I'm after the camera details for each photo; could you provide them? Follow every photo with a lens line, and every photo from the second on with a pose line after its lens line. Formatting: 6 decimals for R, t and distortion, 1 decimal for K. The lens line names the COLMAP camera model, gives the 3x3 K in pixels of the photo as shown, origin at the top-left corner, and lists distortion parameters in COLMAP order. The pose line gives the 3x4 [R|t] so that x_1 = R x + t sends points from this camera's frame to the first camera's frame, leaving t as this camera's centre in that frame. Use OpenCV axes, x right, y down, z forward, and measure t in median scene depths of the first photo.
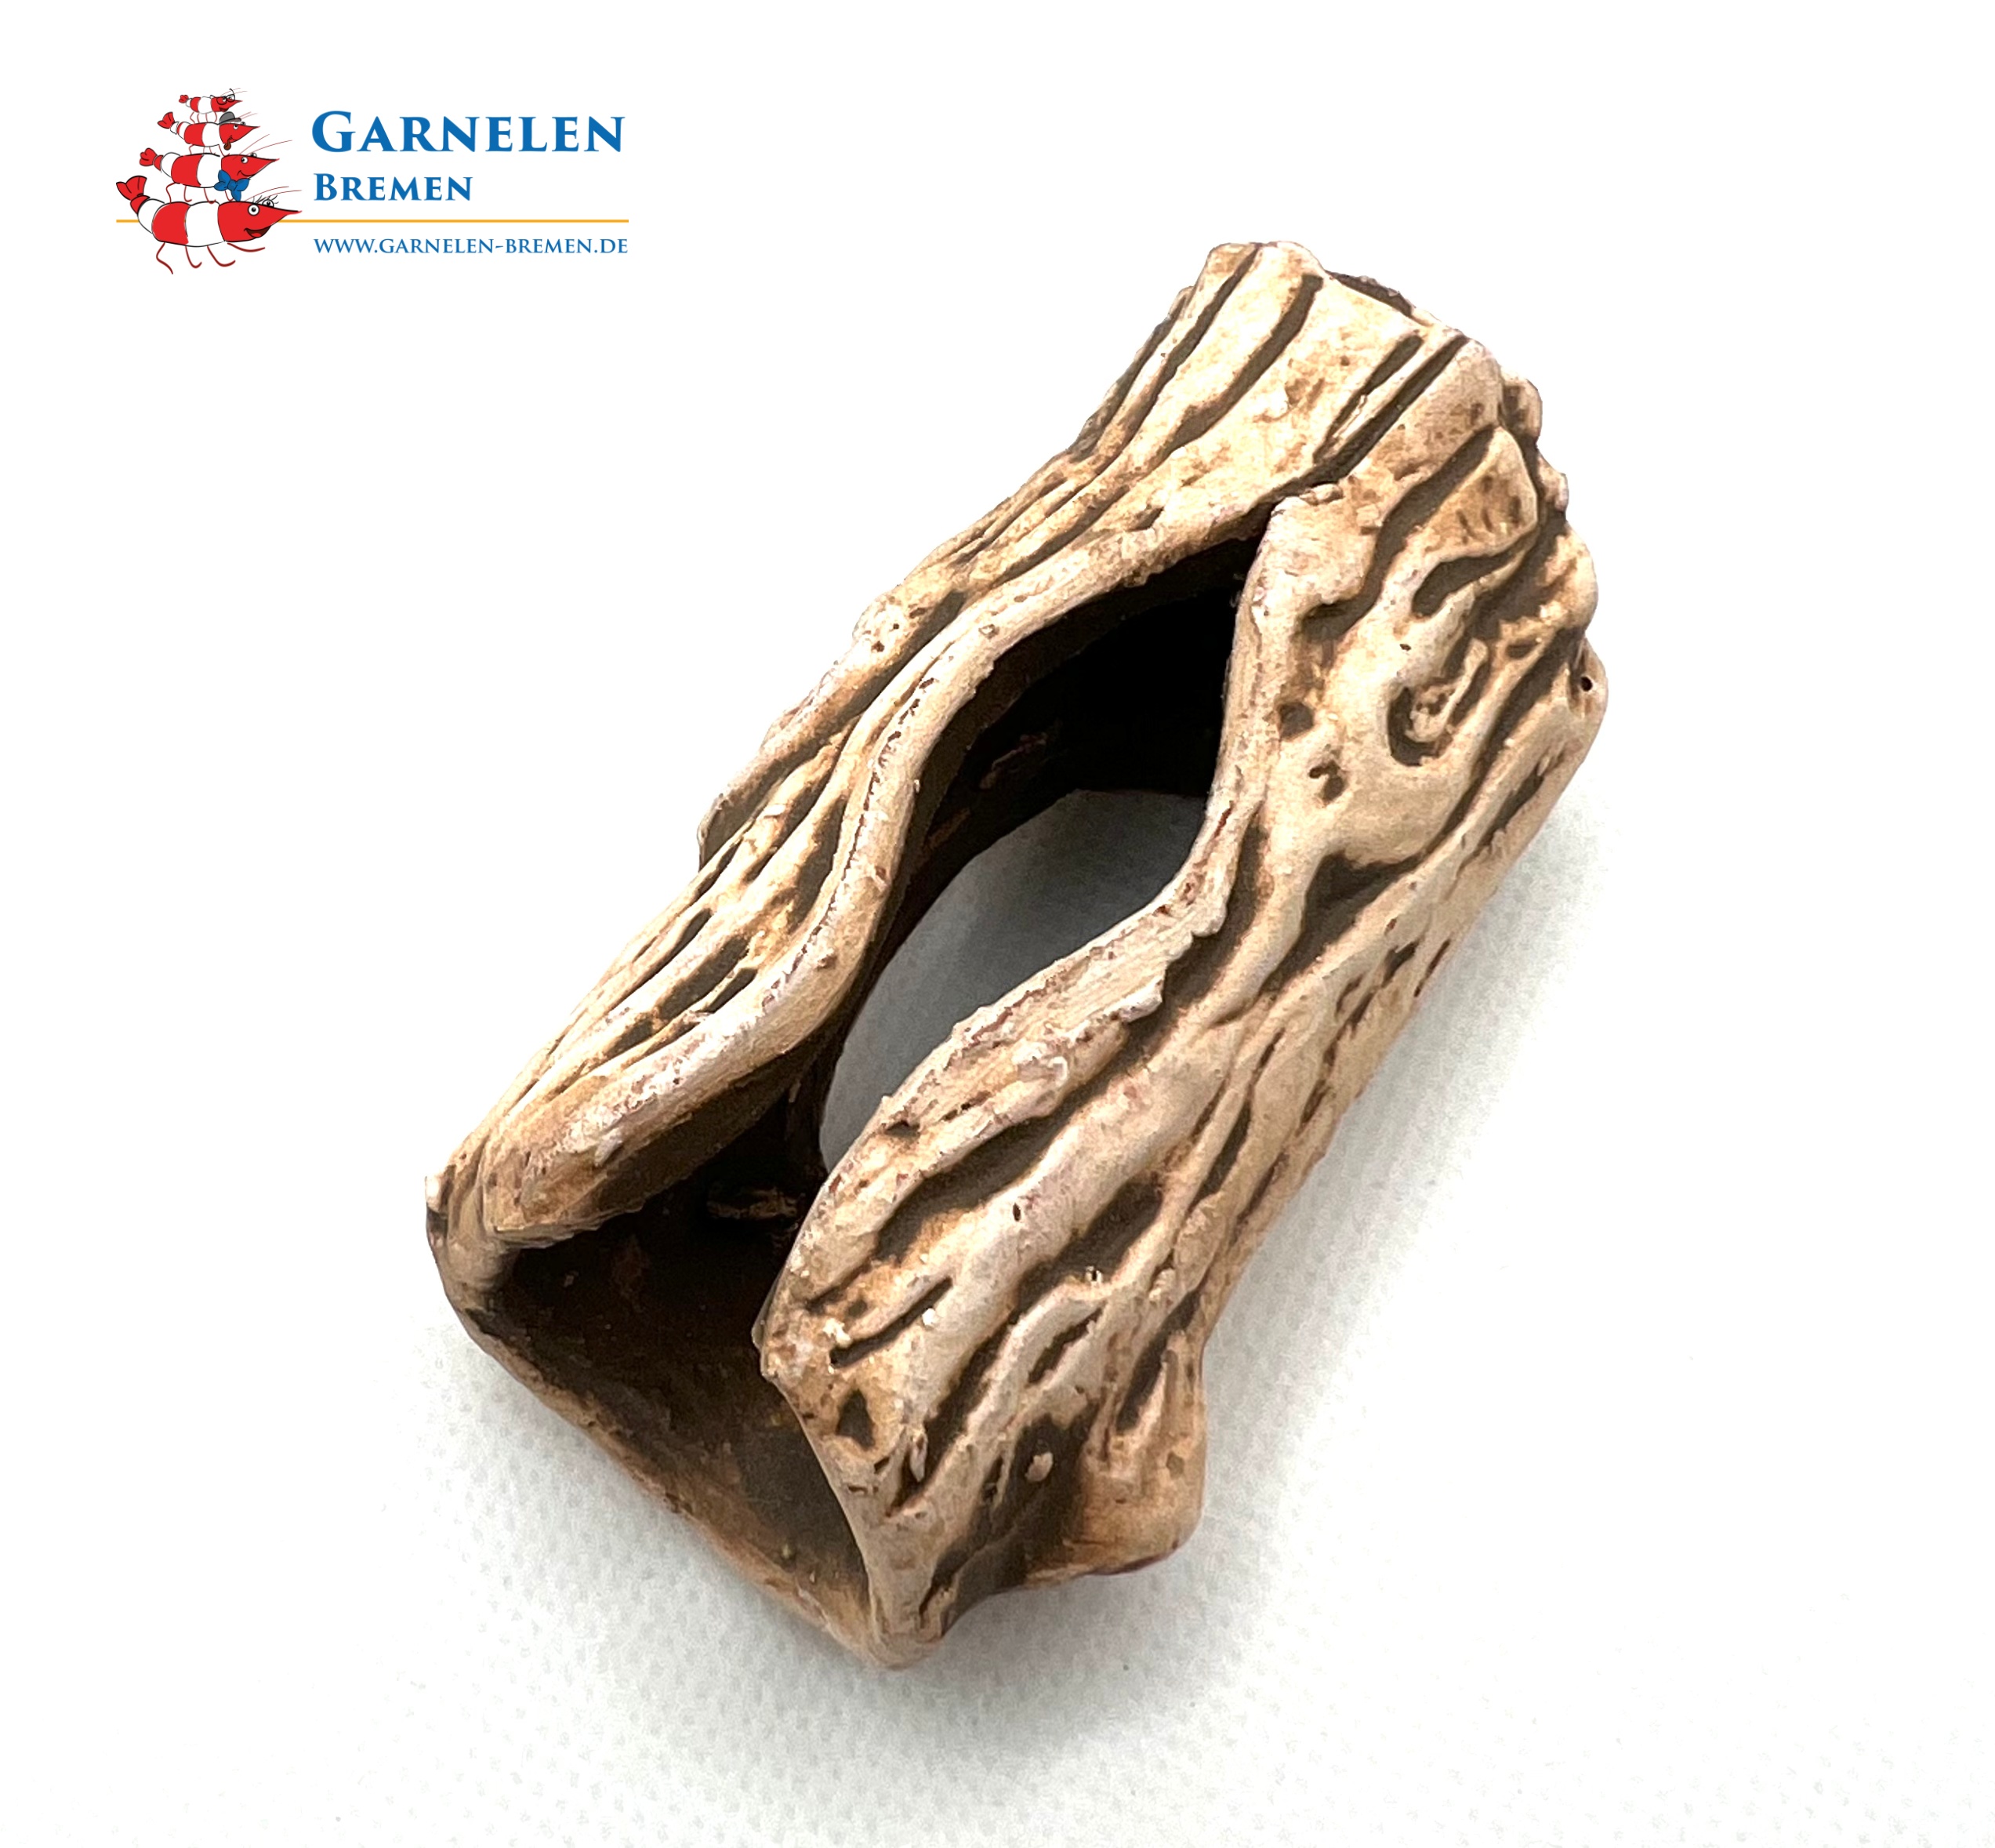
lens RADIAL K [[1728.9, 0, 943.3], [0, 1728.9, 947.4], [0, 0, 1]] dist [0.000585, 0.008409]
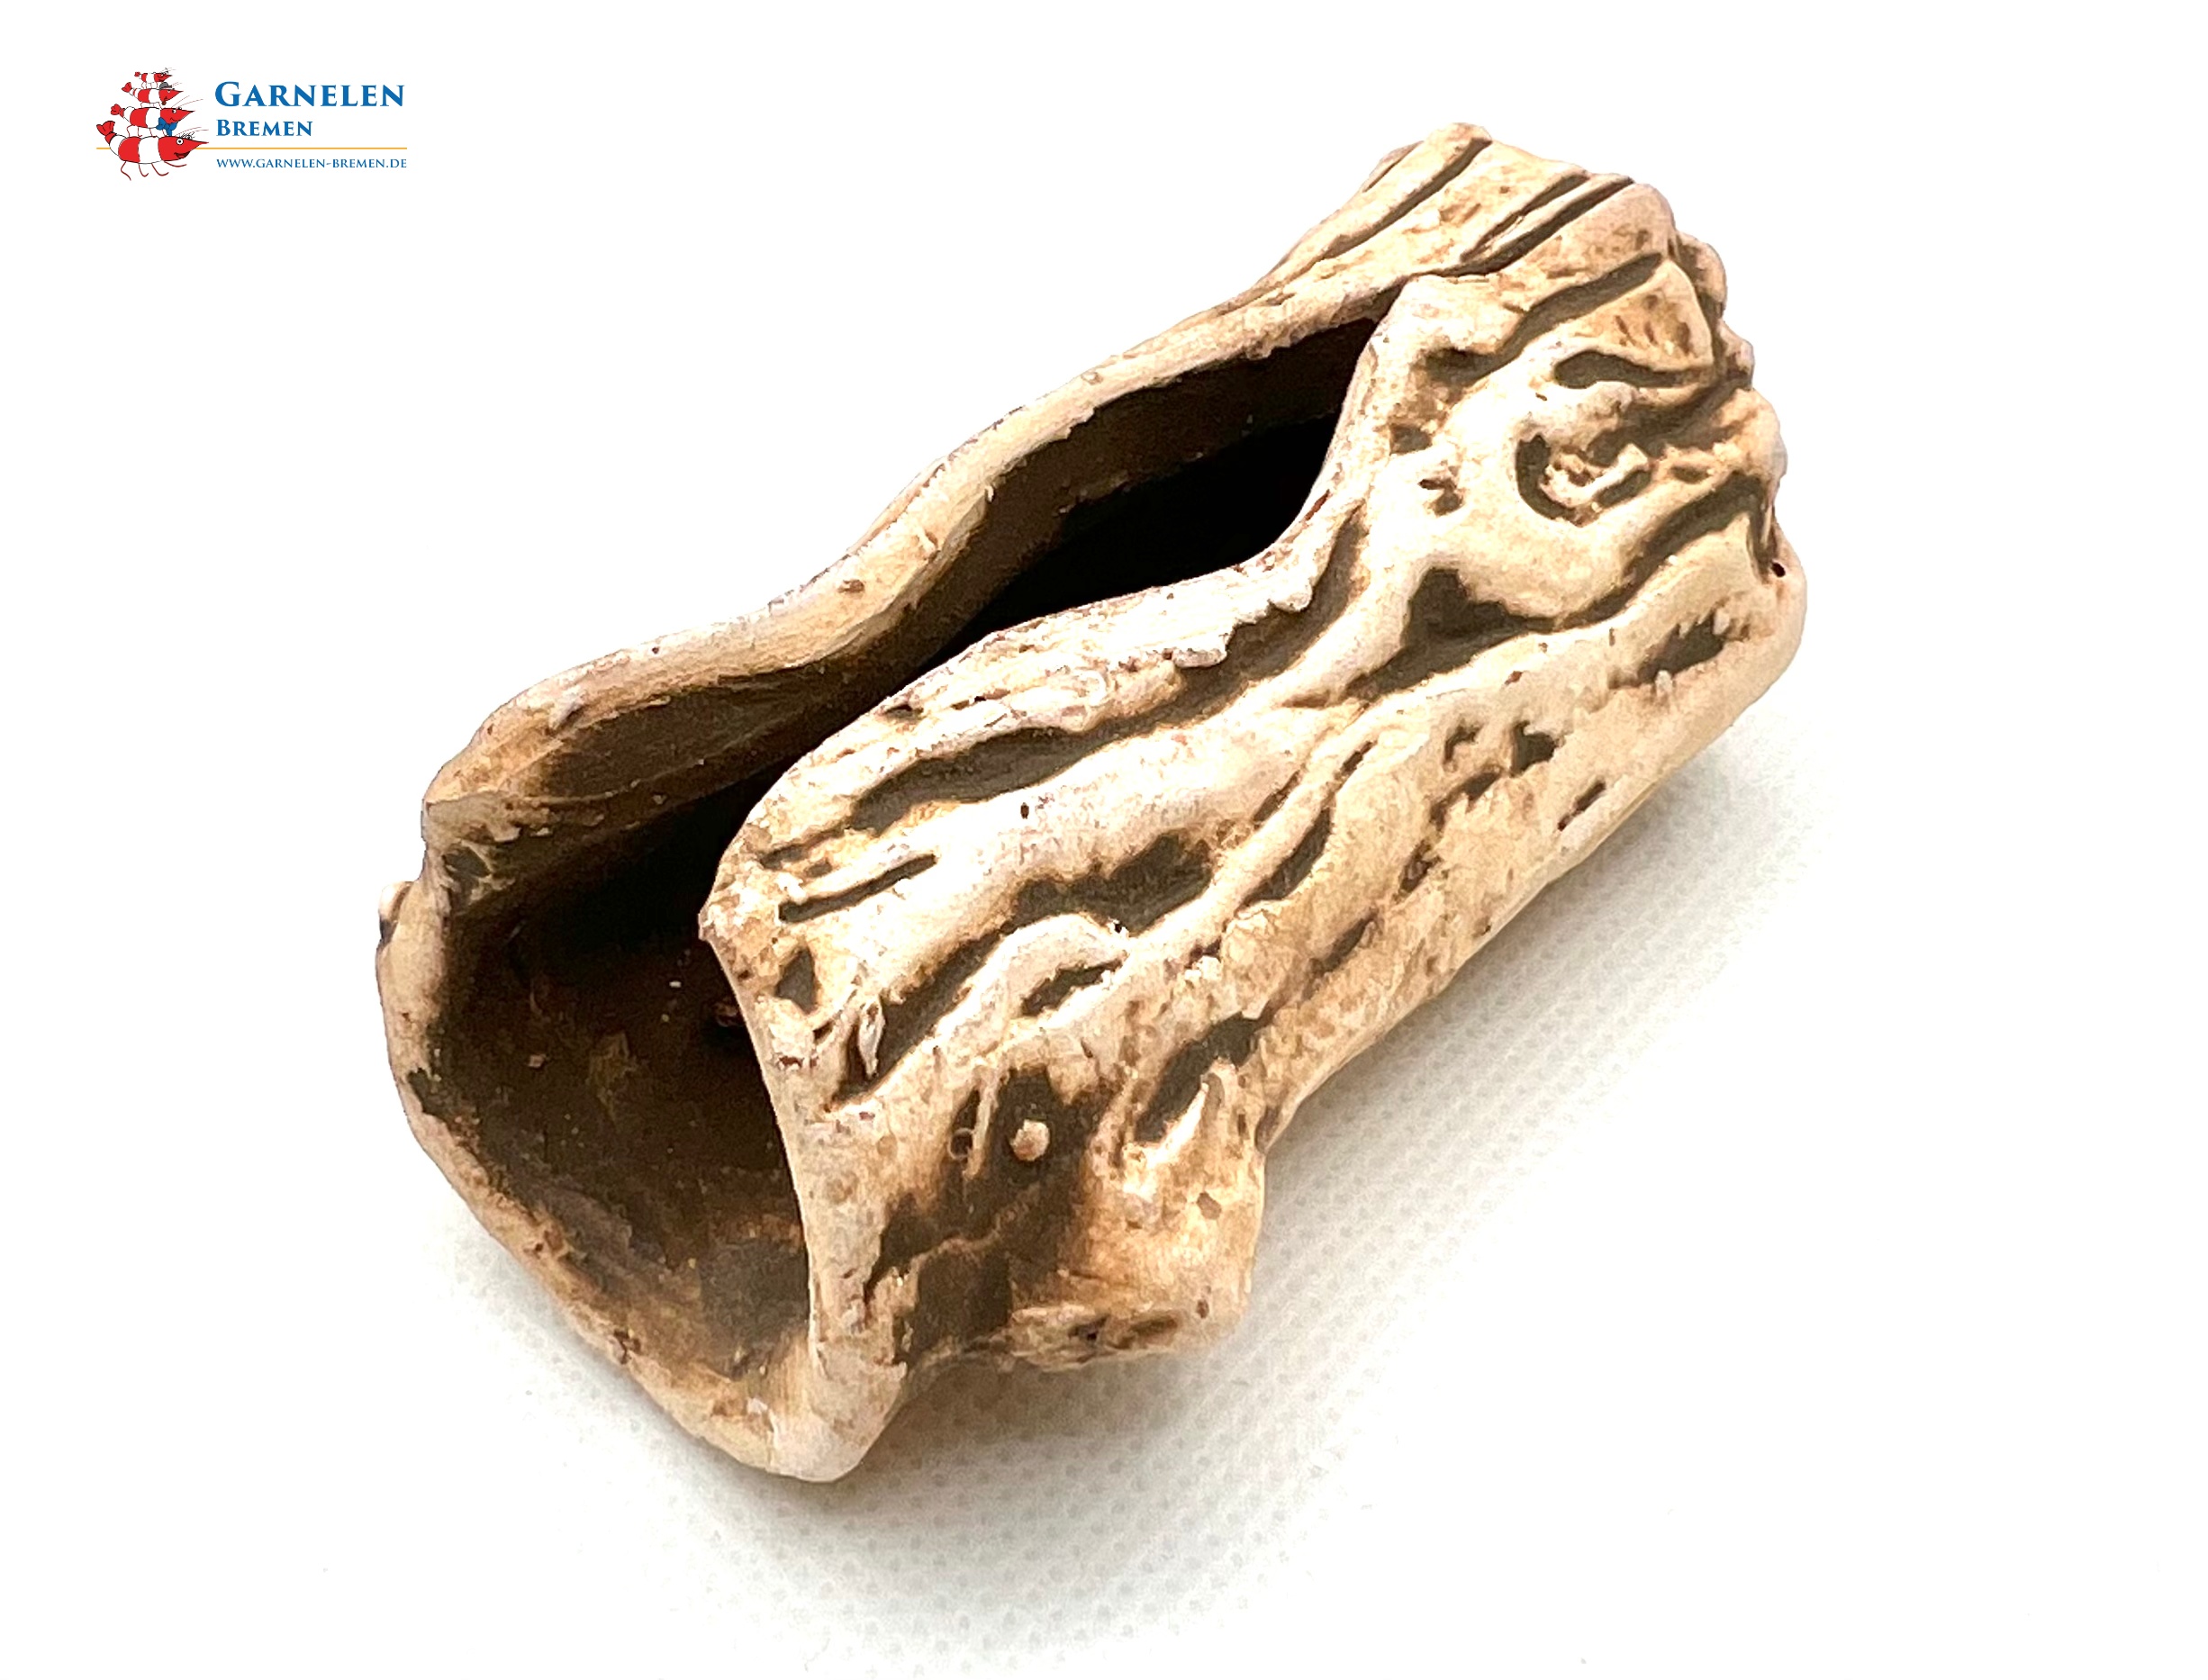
lens RADIAL K [[2005.6, 0, 1105.9], [0, 2005.6, 839.6], [0, 0, 1]] dist [-0.001164, -0.002888]
pose [[0.996433, 0.072314, -0.043504, 0.111601], [-0.080921, 0.965027, -0.249349, 0.362189], [0.023951, 0.251980, 0.967436, 0.038257]]
